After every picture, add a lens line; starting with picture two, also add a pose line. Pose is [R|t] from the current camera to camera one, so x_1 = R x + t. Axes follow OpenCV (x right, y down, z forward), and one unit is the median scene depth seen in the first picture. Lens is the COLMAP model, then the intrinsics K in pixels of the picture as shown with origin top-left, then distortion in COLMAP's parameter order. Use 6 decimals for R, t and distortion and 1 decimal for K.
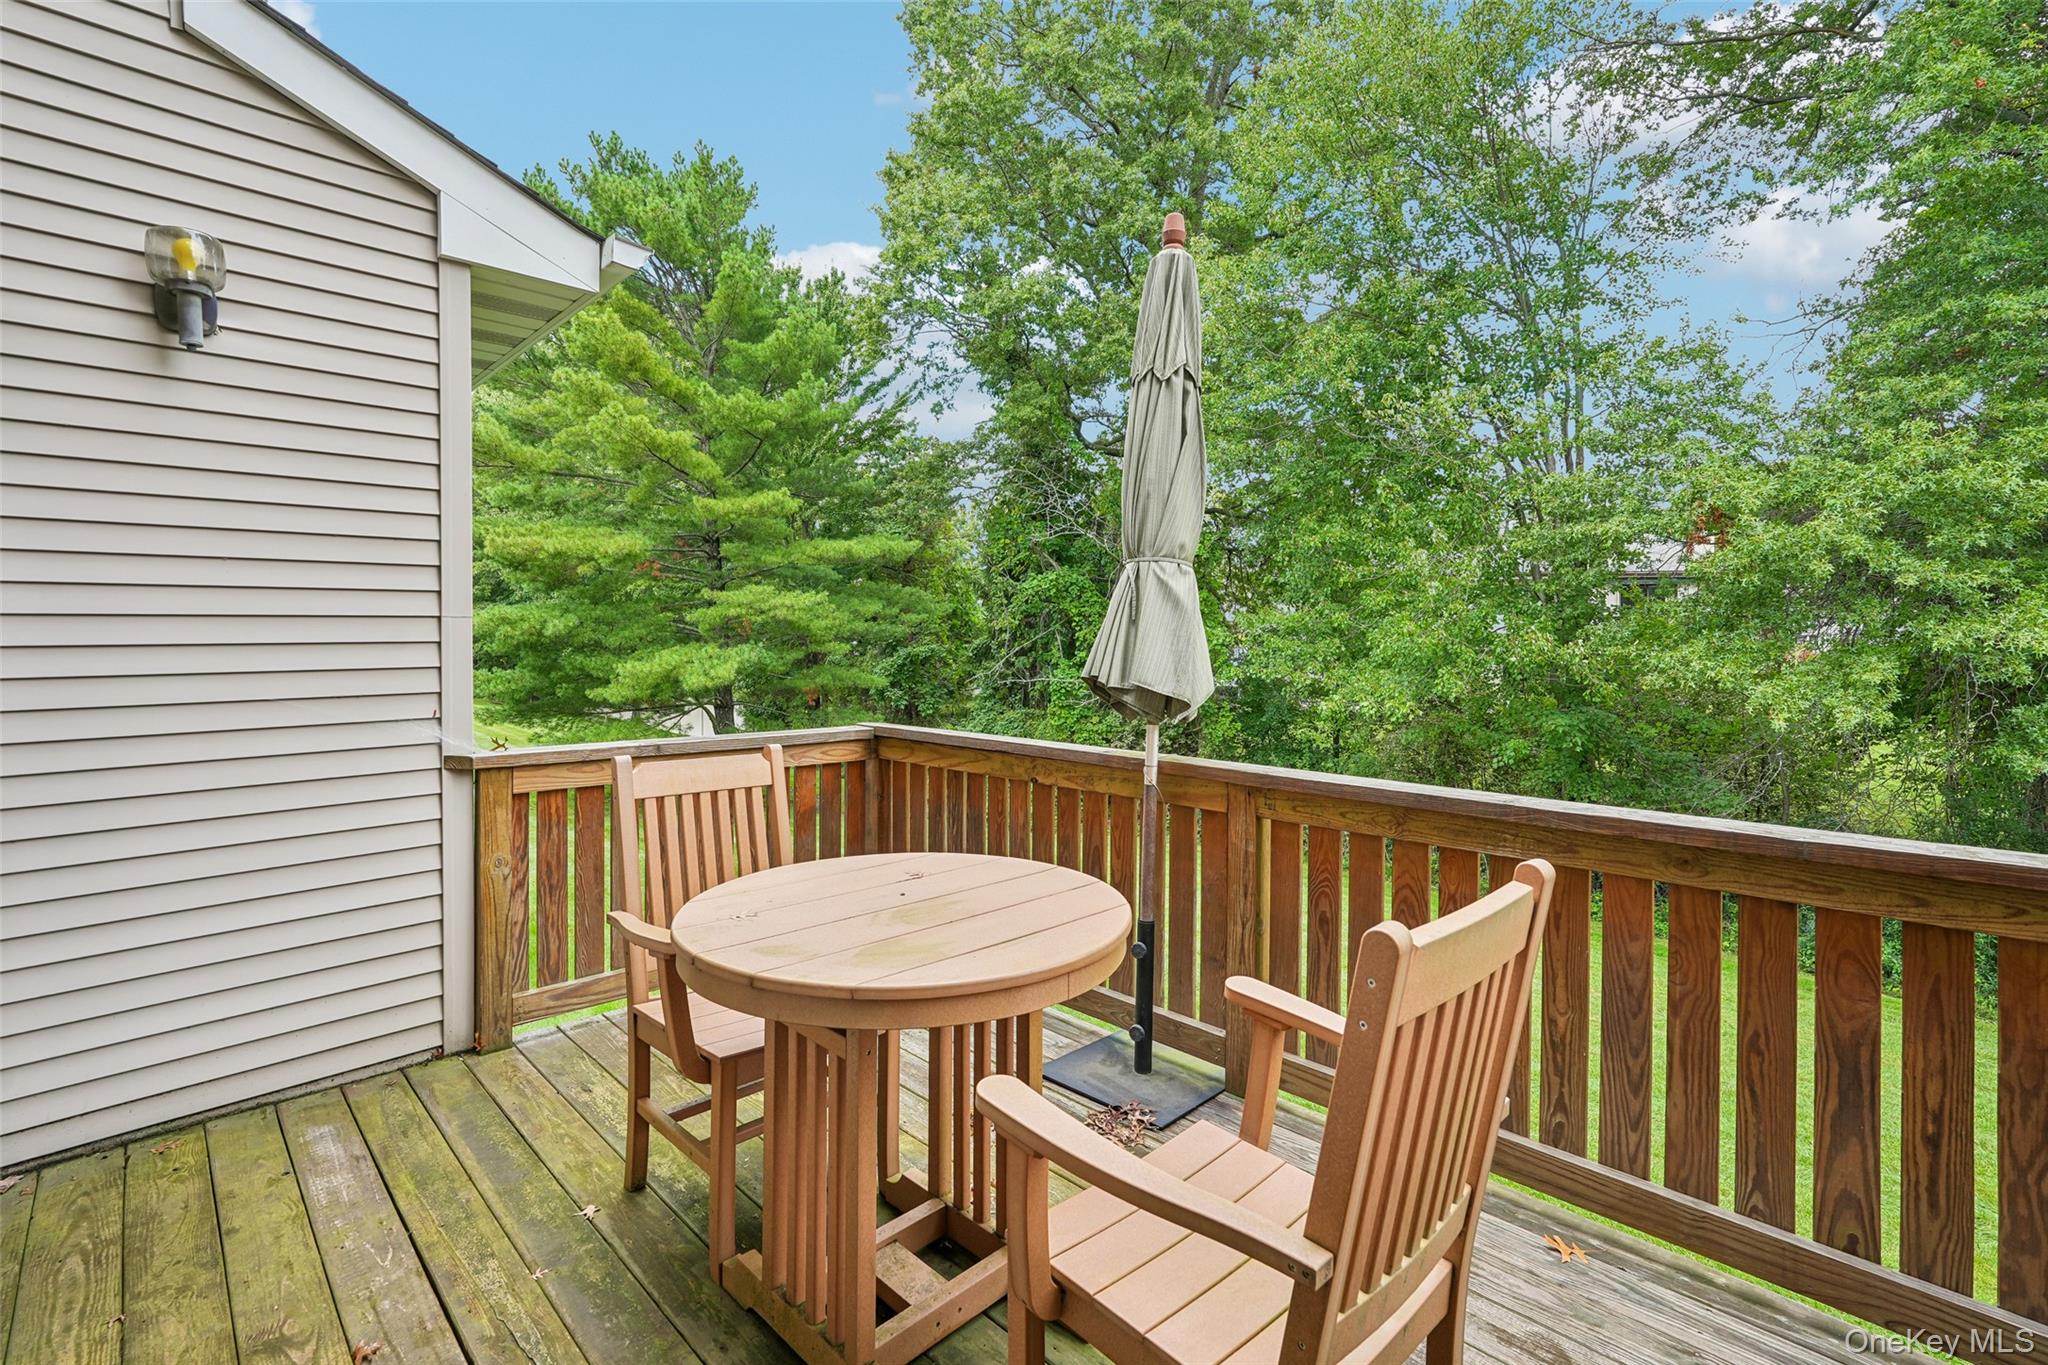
lens RADIAL K [[918.5, 0, 1025.9], [0, 918.5, 657.0], [0, 0, 1]] dist [-0.016437, 0.007978]
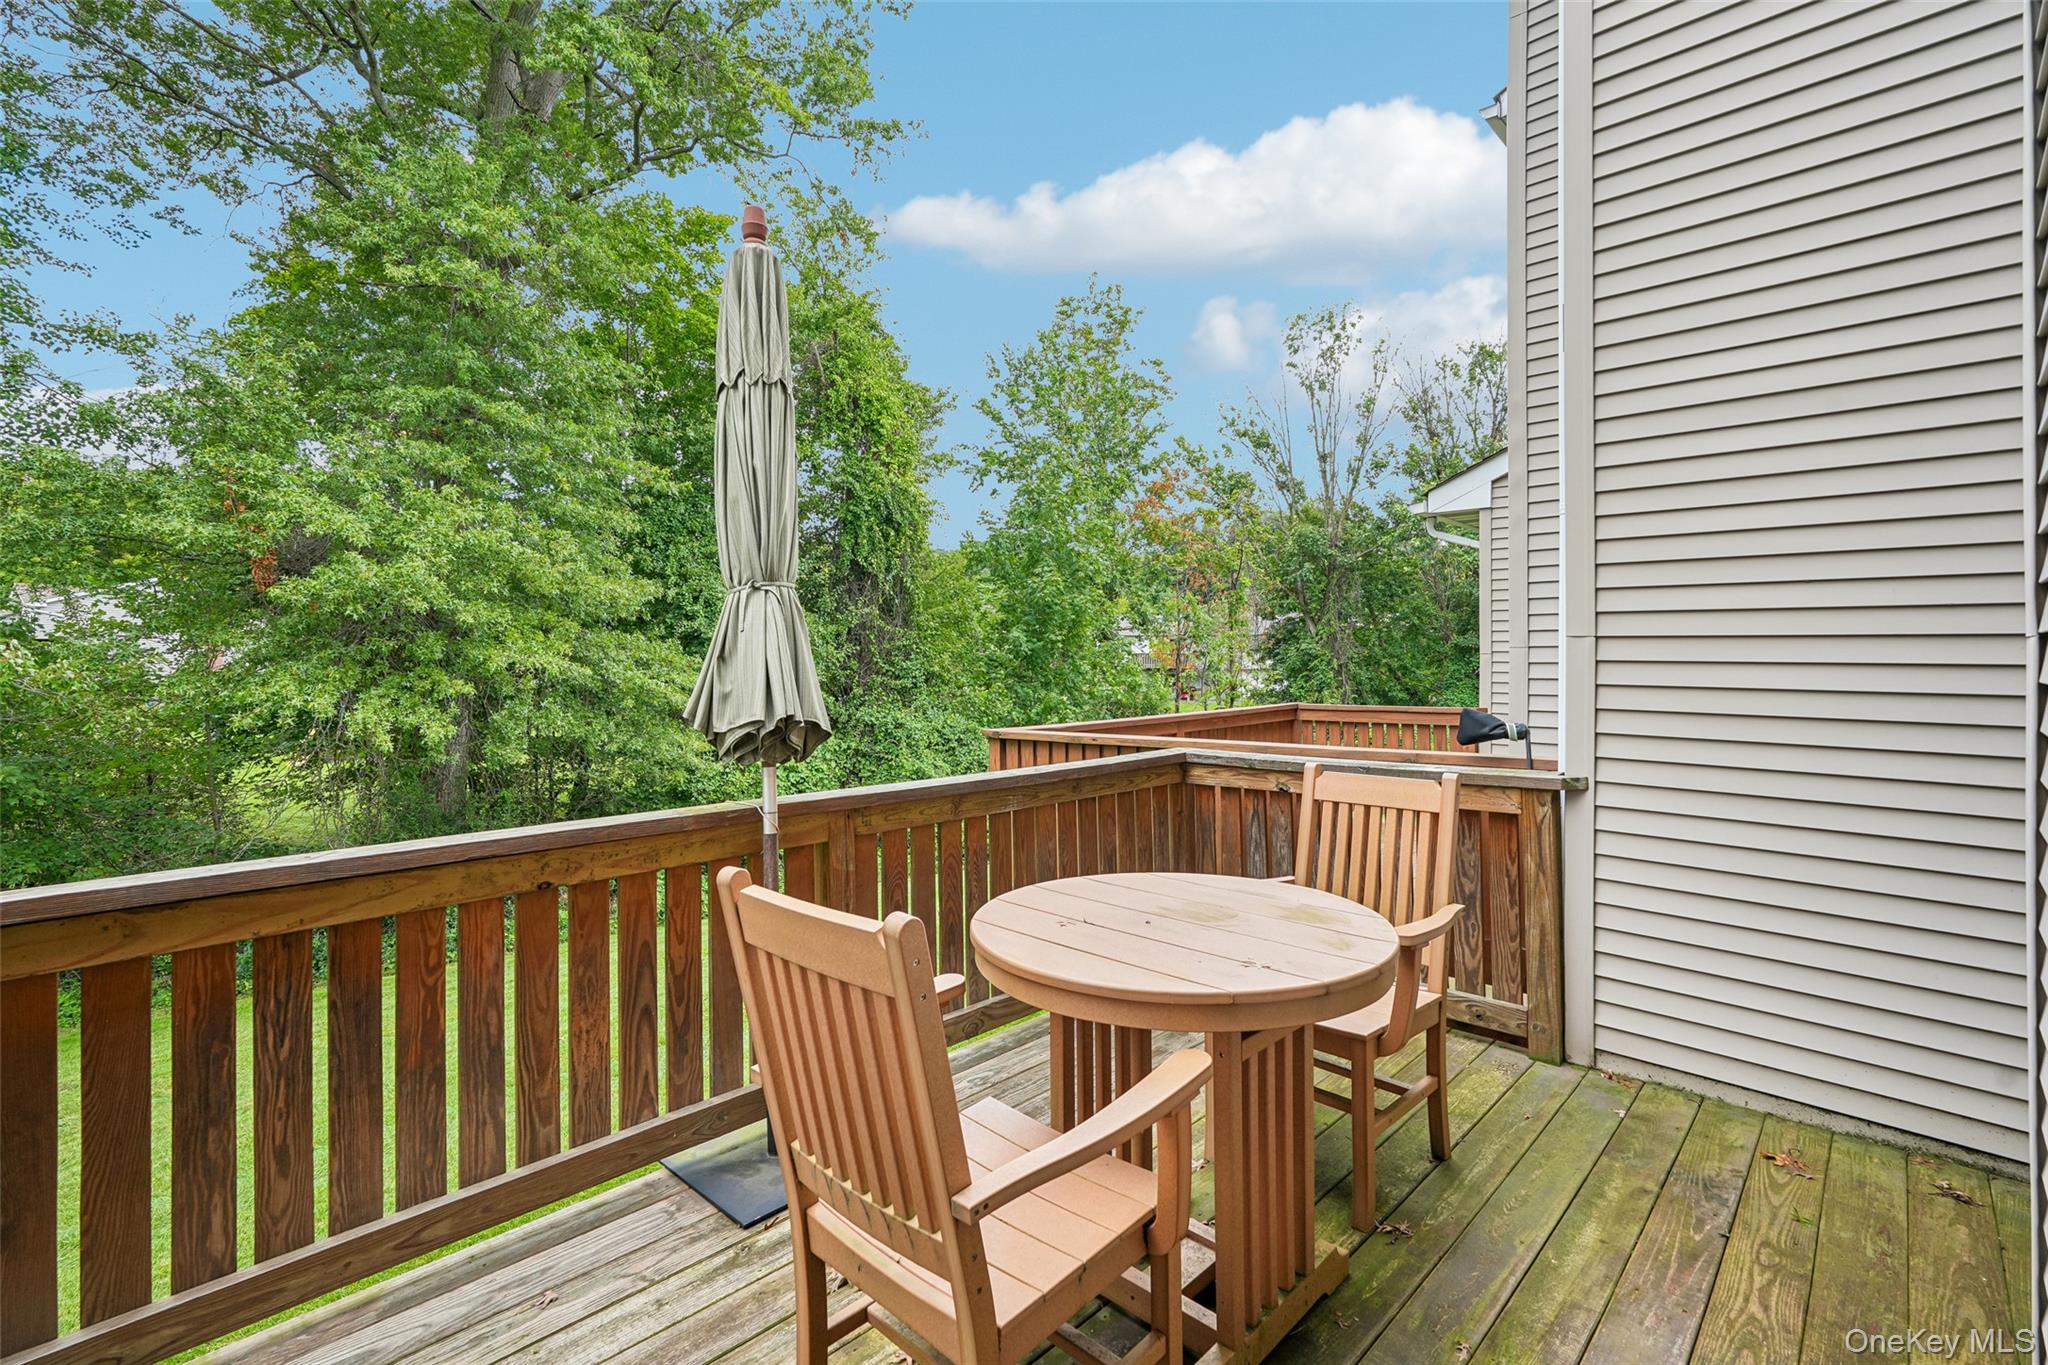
lens RADIAL K [[918.5, 0, 1025.9], [0, 918.5, 657.0], [0, 0, 1]] dist [-0.016437, 0.007978]
pose [[-0.026179, 0.002434, 0.999654, -0.758592], [0.024352, 0.999702, -0.001796, -0.025488], [-0.999361, 0.024297, -0.026230, 0.760919]]
